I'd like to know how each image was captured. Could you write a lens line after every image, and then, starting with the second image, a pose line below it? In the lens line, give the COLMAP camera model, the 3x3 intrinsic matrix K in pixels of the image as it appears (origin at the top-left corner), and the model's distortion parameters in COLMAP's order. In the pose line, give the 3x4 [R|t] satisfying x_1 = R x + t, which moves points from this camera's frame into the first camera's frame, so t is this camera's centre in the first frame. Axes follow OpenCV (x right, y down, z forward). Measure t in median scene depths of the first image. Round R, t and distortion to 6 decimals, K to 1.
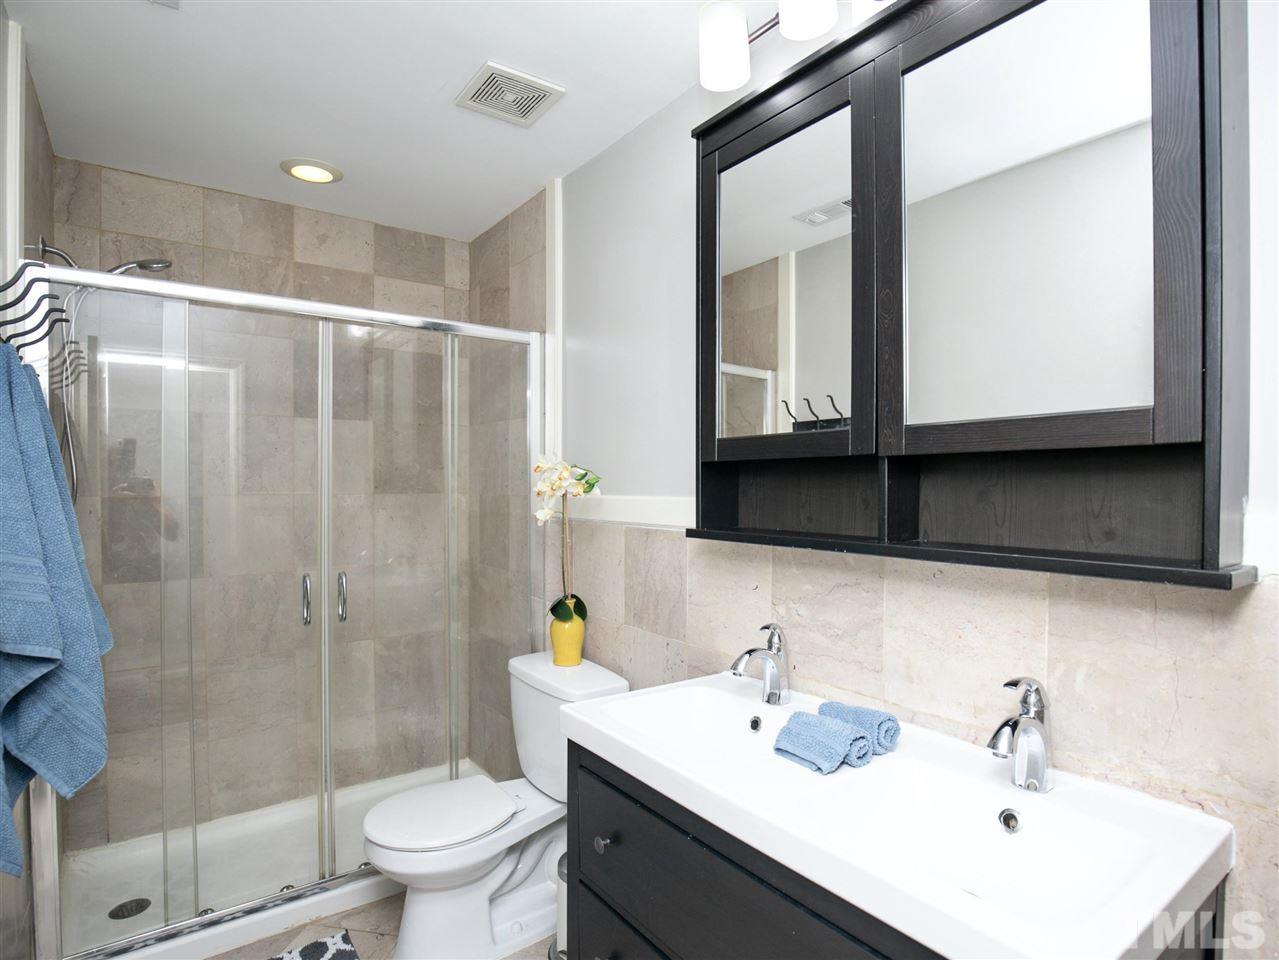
lens RADIAL K [[678.5, 0, 642.5], [0, 678.5, 477.5], [0, 0, 1]] dist [-0.029021, 0.001744]
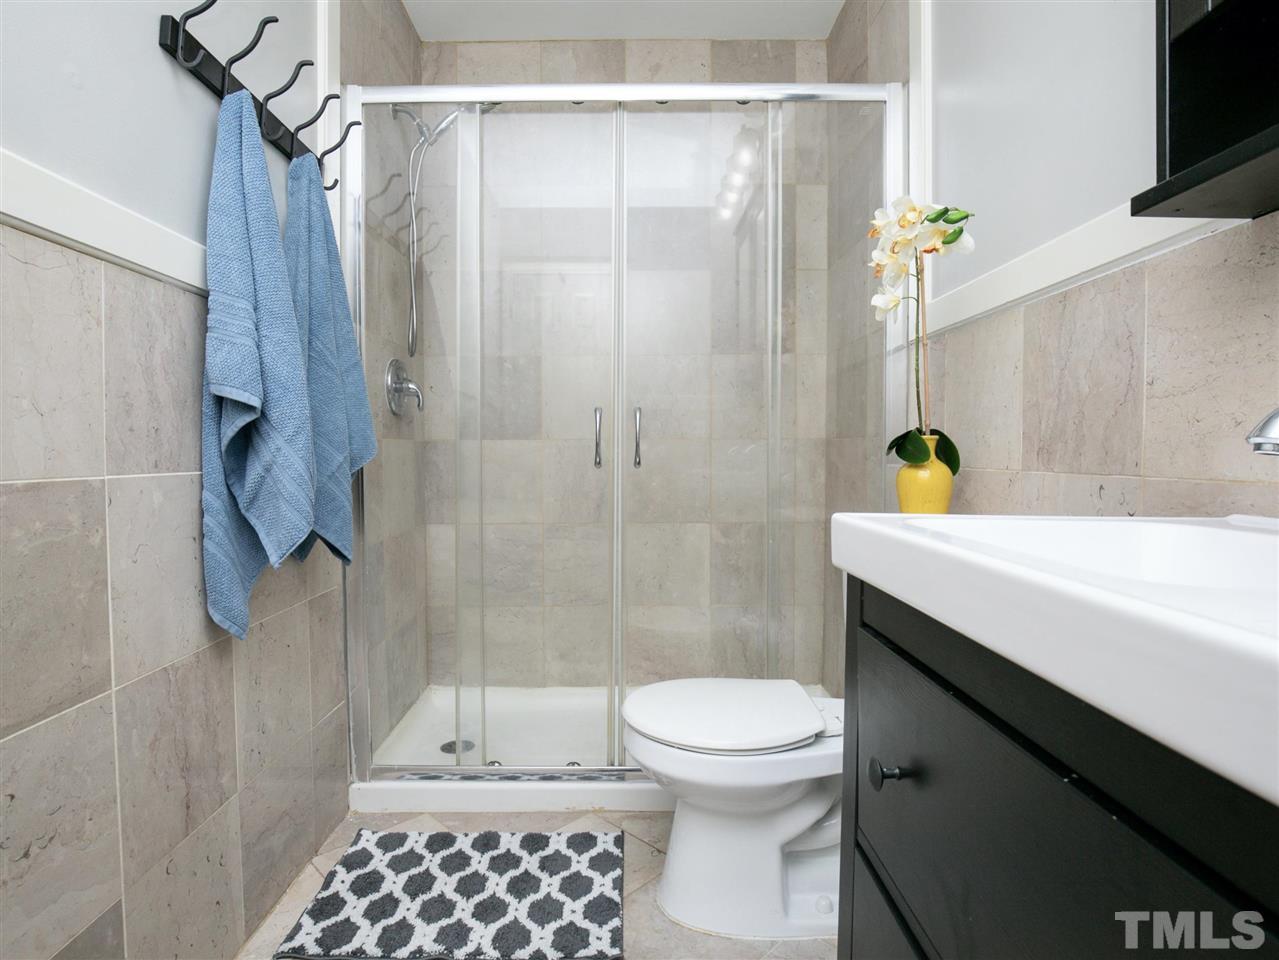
lens RADIAL K [[678.5, 0, 642.5], [0, 678.5, 477.5], [0, 0, 1]] dist [-0.029021, 0.001744]
pose [[0.811124, 0.014189, -0.584703, 0.049438], [0.006607, 0.999420, 0.033419, 0.204872], [0.584837, -0.030971, 0.810559, 0.336931]]
